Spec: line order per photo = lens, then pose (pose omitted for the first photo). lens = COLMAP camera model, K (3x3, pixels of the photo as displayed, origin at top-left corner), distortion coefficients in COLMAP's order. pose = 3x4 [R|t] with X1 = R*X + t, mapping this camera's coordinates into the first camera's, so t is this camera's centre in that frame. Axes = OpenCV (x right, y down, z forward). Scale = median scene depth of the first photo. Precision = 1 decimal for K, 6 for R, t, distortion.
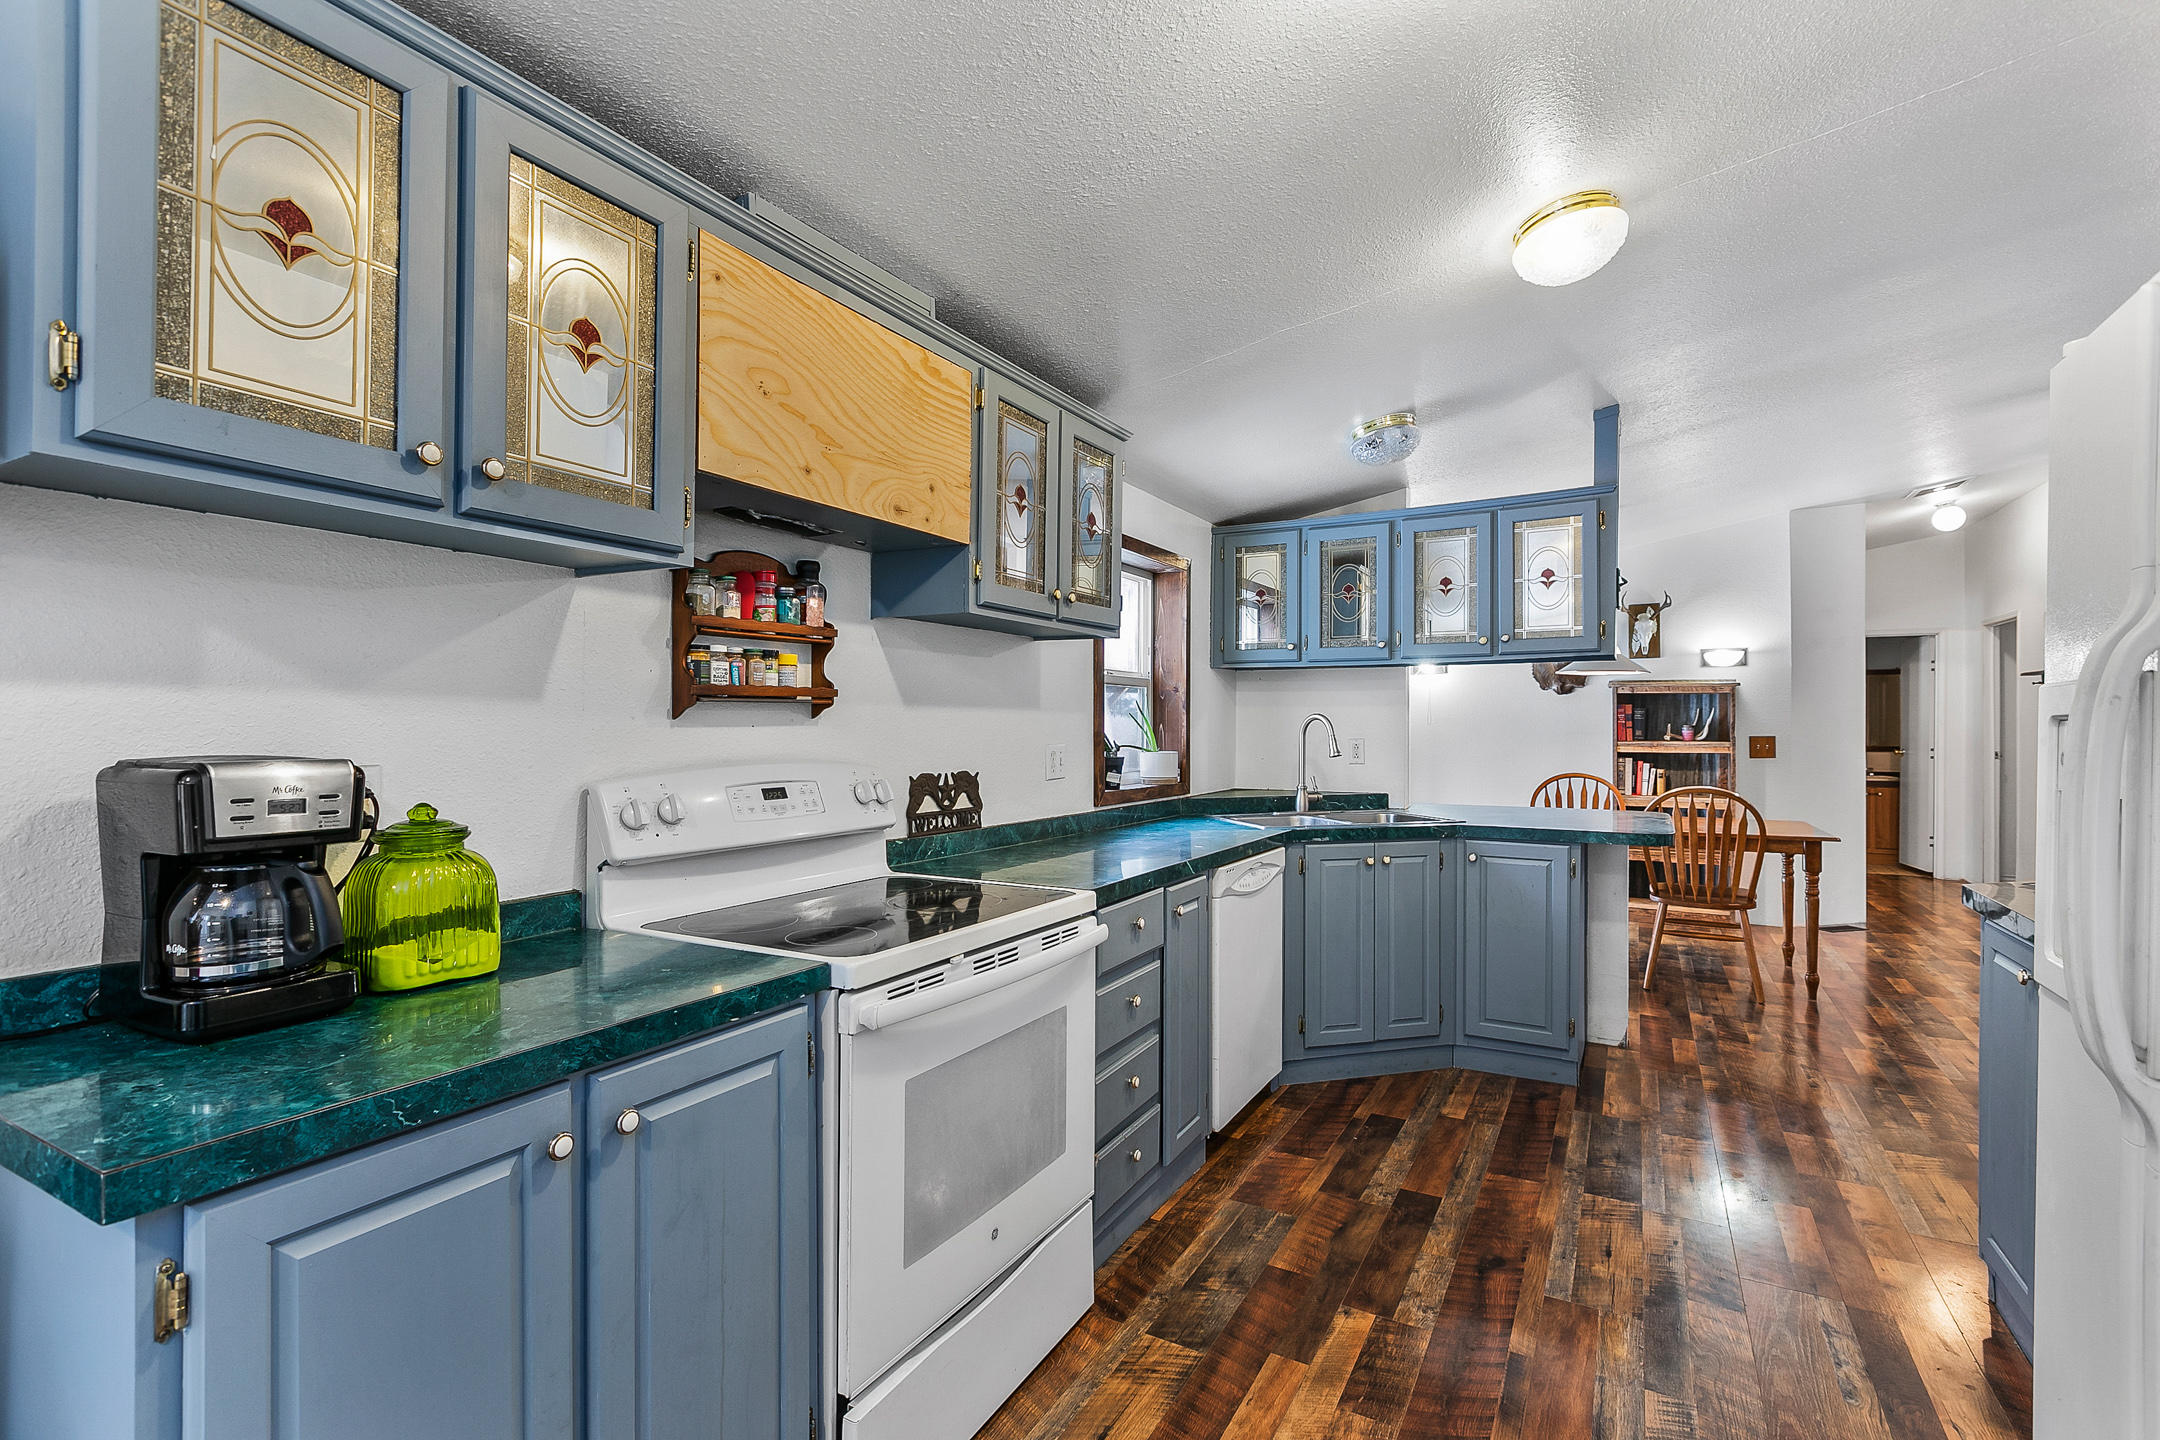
lens RADIAL K [[974.7, 0, 1076.2], [0, 974.7, 718.7], [0, 0, 1]] dist [0.000055, -0.001069]
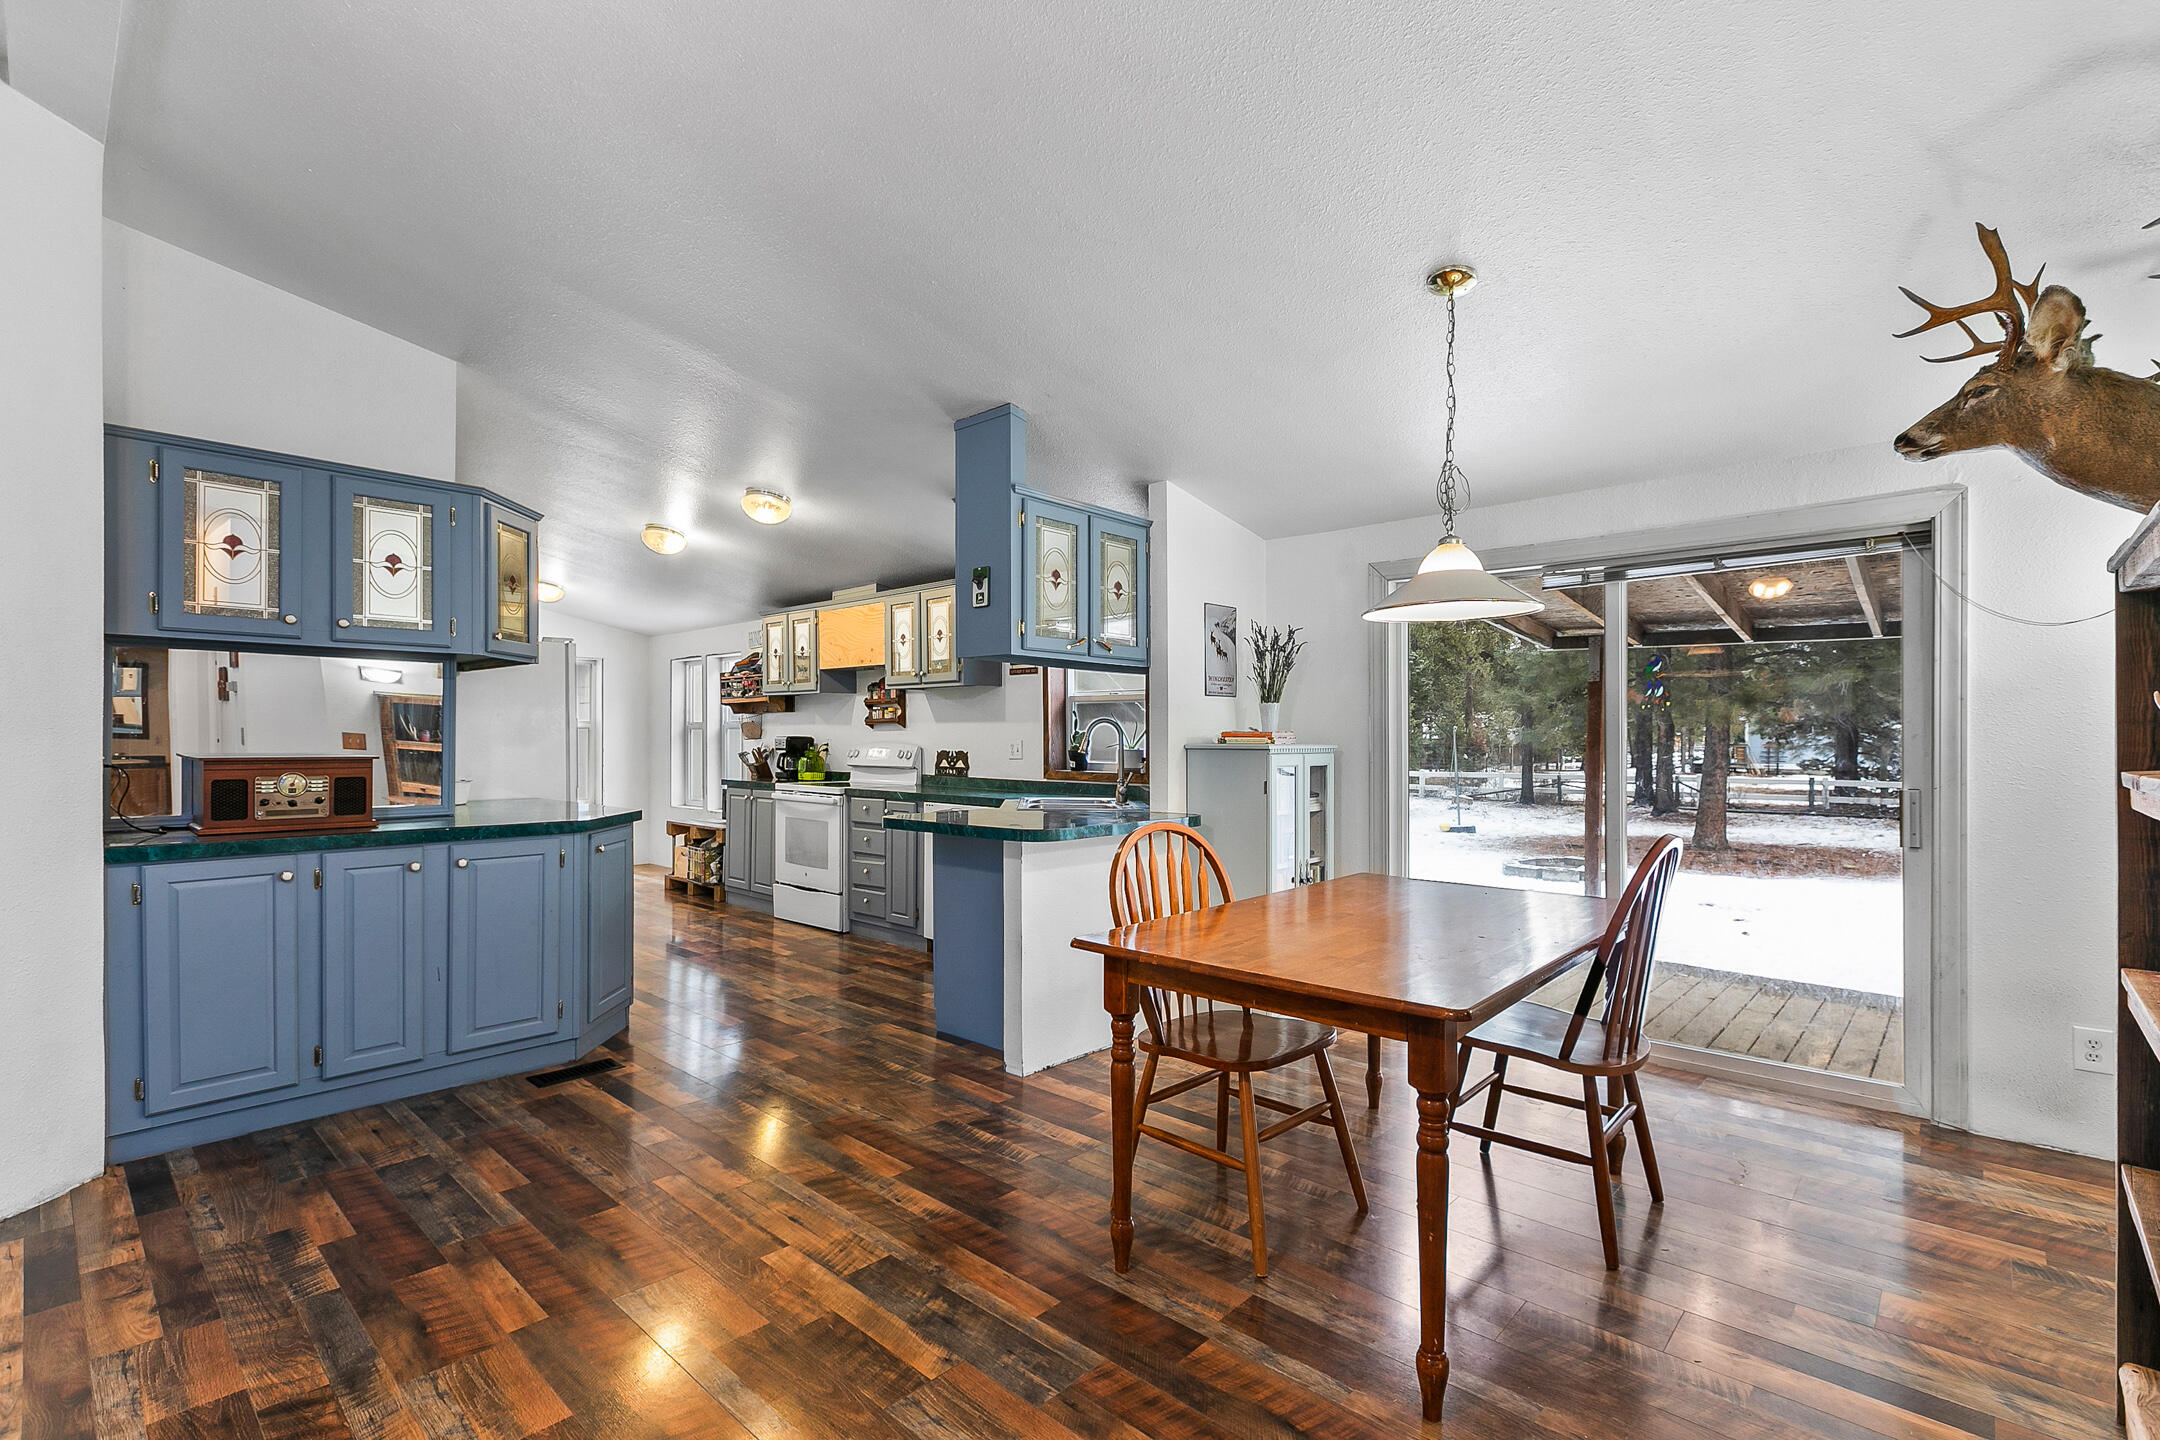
lens RADIAL K [[974.7, 0, 1089.5], [0, 974.7, 737.5], [0, 0, 1]] dist [0.000055, -0.001069]
pose [[-0.220458, -0.006239, -0.975377, 2.163793], [0.003644, 0.999967, -0.007220, 0.043705], [0.975390, -0.005146, -0.220428, 1.917964]]
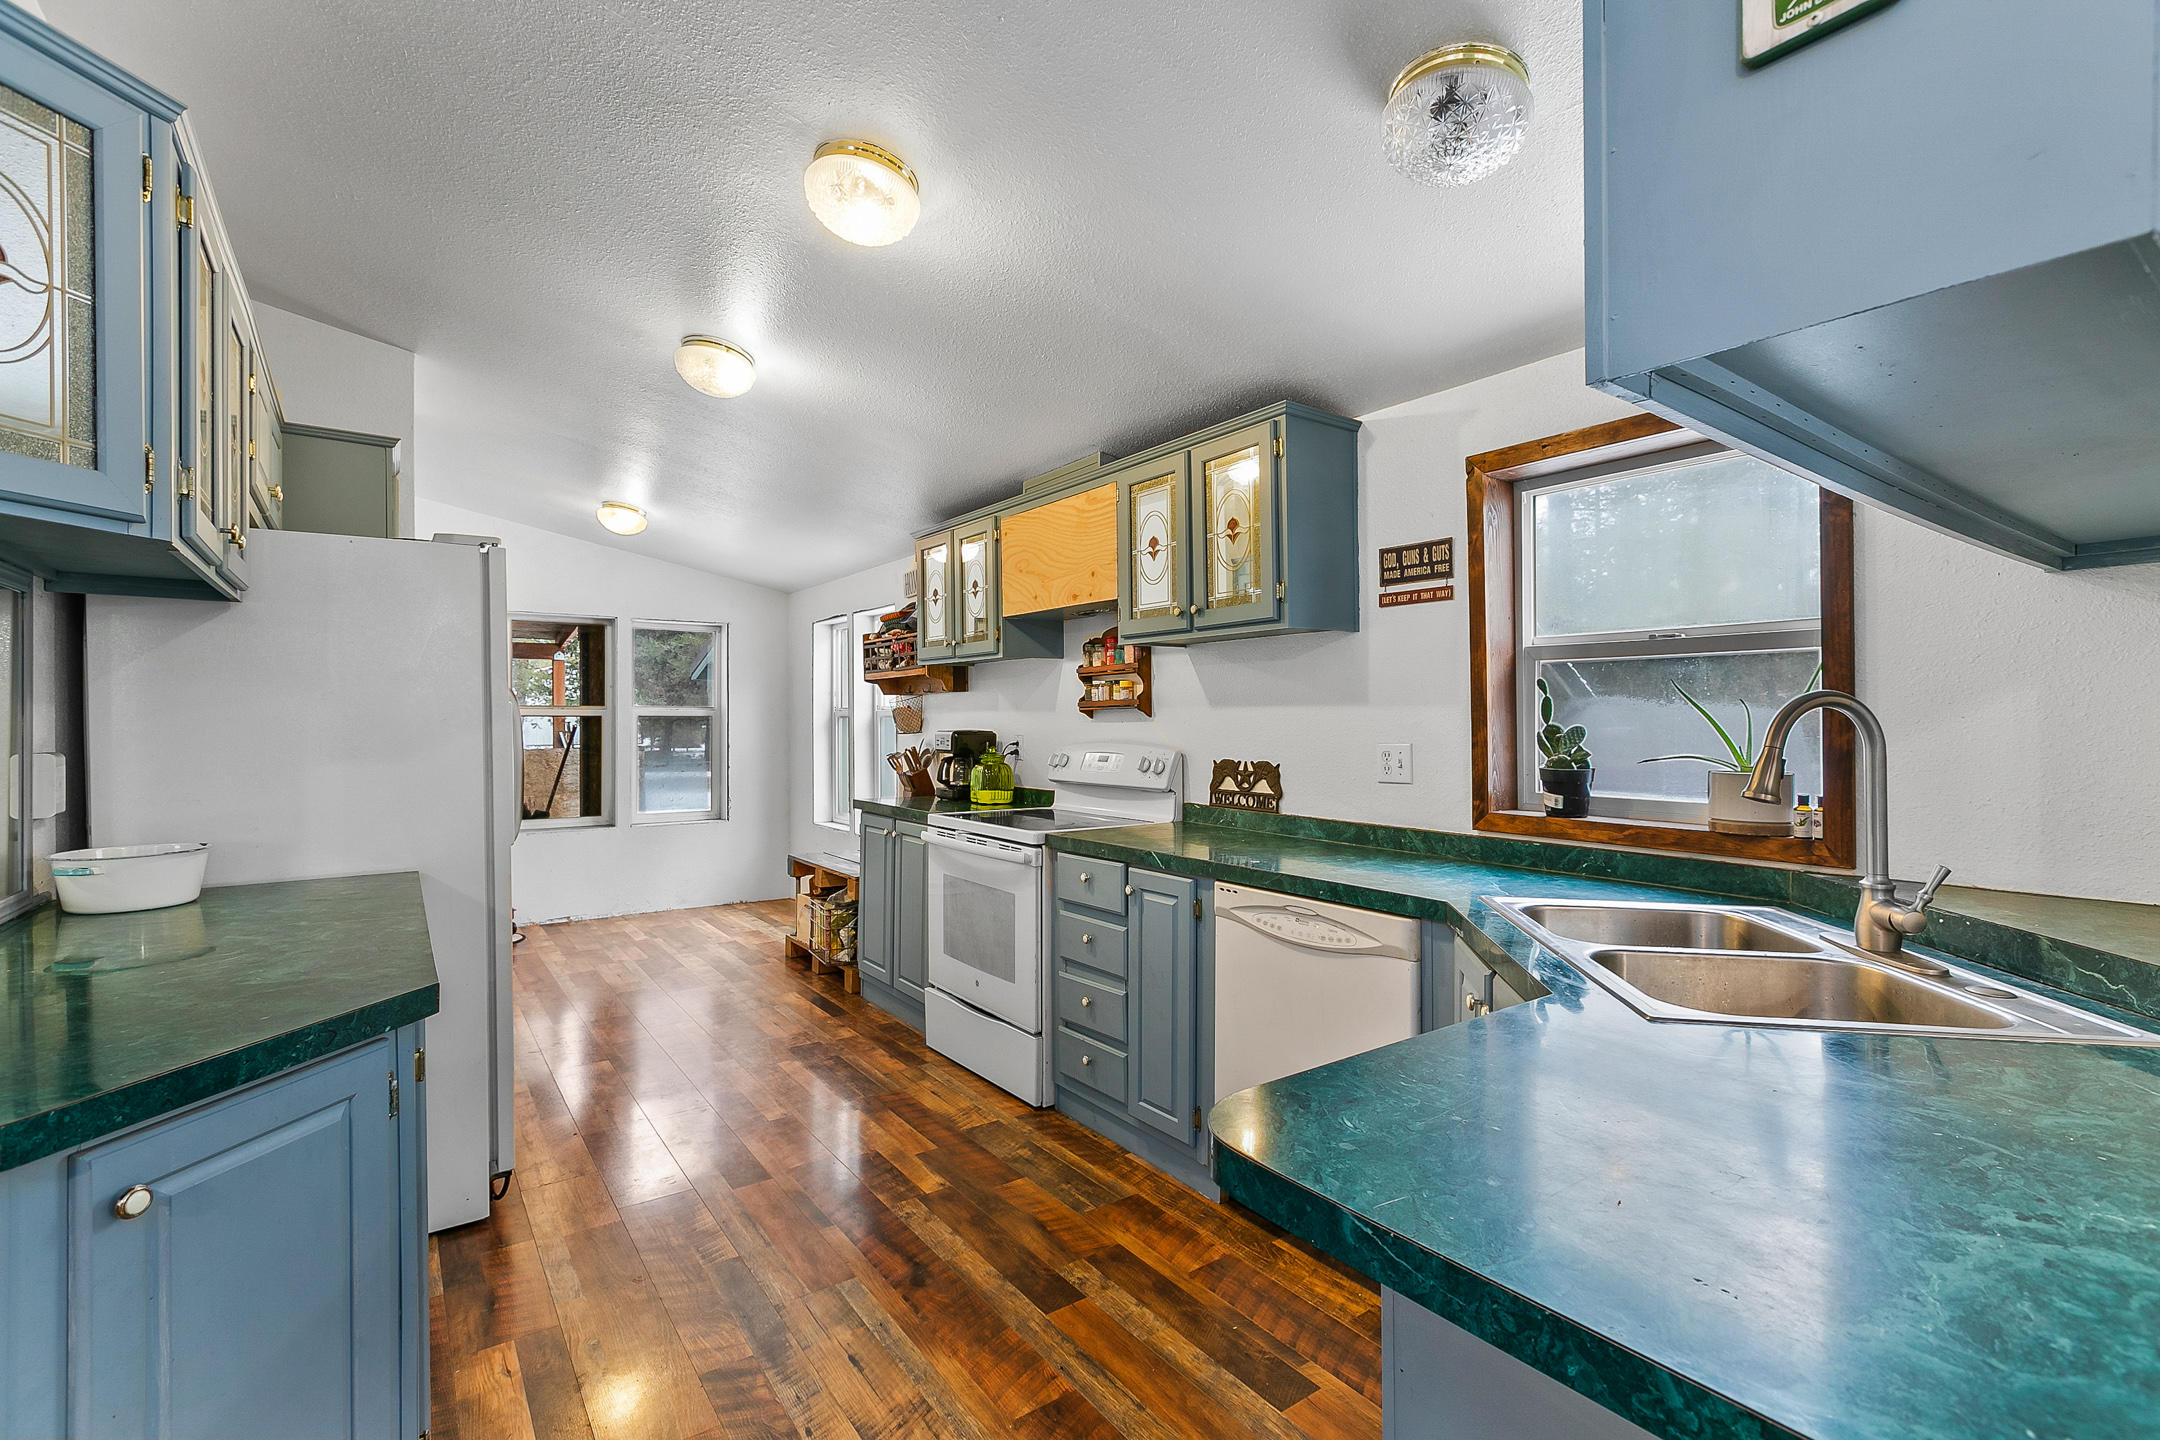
lens RADIAL K [[974.7, 0, 1080.4], [0, 974.7, 716.1], [0, 0, 1]] dist [0.000055, -0.001069]
pose [[-0.416976, -0.009556, -0.908867, 1.104753], [0.005094, 0.999904, -0.012850, 0.015002], [0.908903, -0.009988, -0.416888, 1.379651]]
